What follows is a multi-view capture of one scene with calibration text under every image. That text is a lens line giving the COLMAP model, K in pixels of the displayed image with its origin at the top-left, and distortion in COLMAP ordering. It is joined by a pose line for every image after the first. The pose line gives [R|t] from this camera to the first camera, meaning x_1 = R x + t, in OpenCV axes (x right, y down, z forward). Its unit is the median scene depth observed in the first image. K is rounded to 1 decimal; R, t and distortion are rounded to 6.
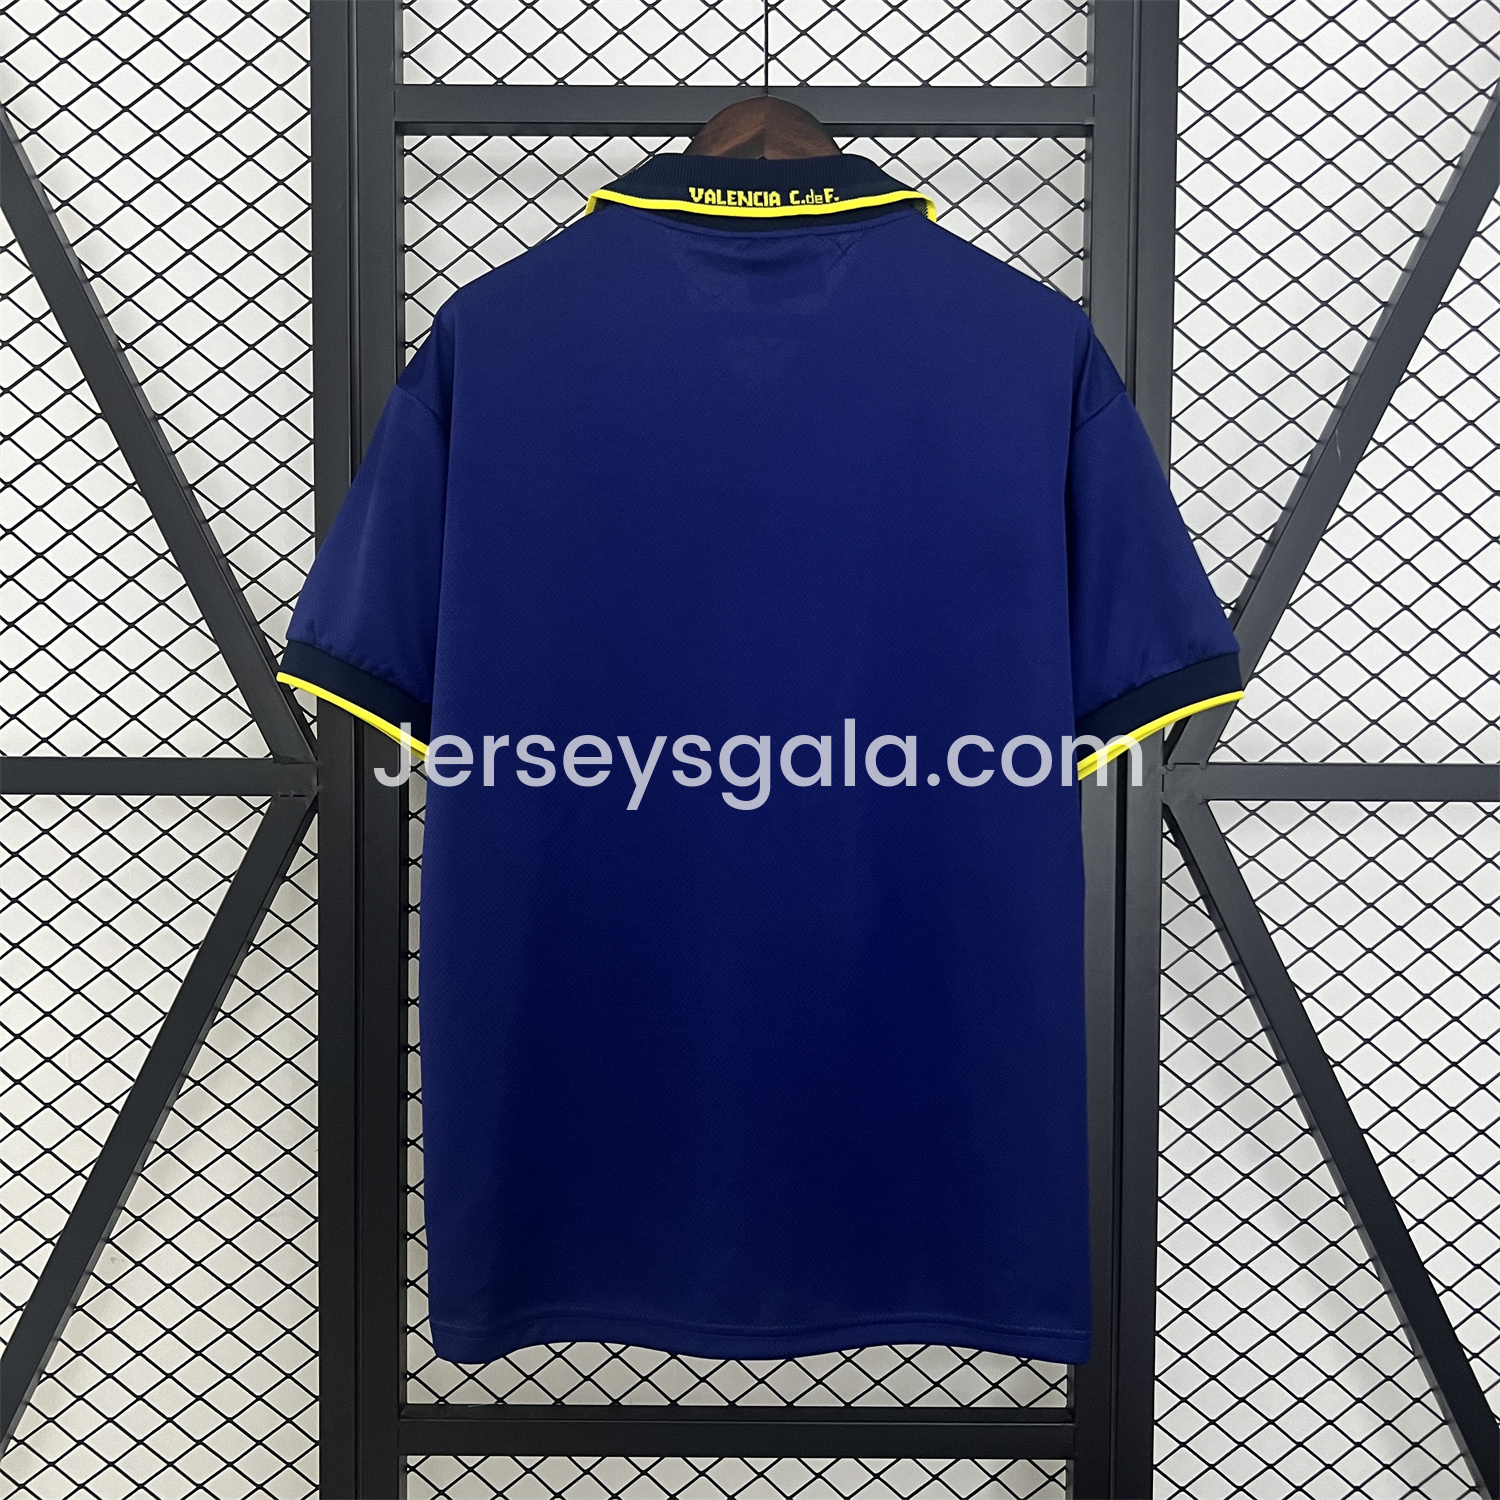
lens RADIAL K [[1421.7, 0, 743.2], [0, 1421.7, 752.4], [0, 0, 1]] dist [-0.003123, 0.000000]
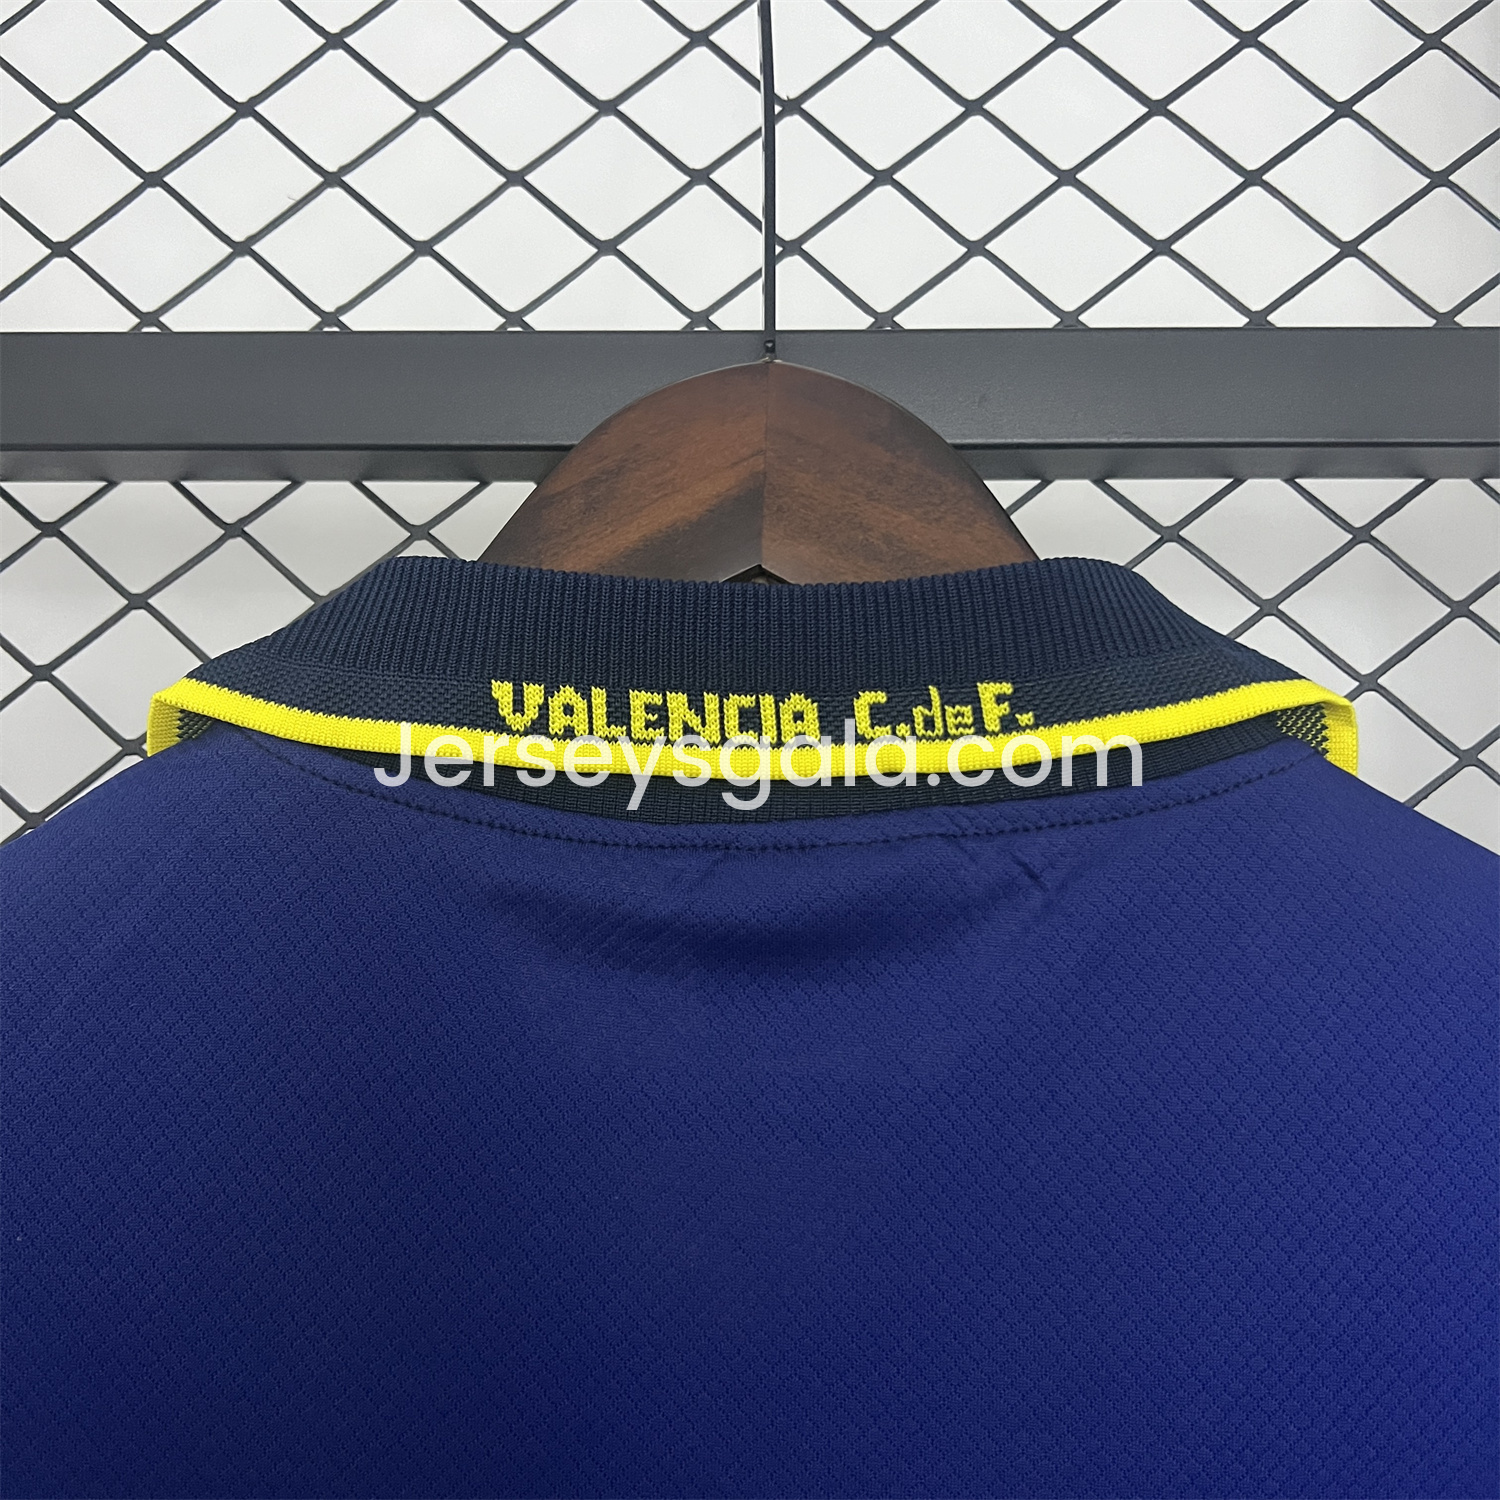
lens RADIAL K [[1421.7, 0, 754.6], [0, 1421.7, 748.0], [0, 0, 1]] dist [-0.003123, 0.000000]
pose [[0.999959, -0.004718, -0.007682, 0.014882], [0.003552, 0.989381, -0.145304, -0.331777], [0.008286, 0.145270, 0.989357, 0.701418]]
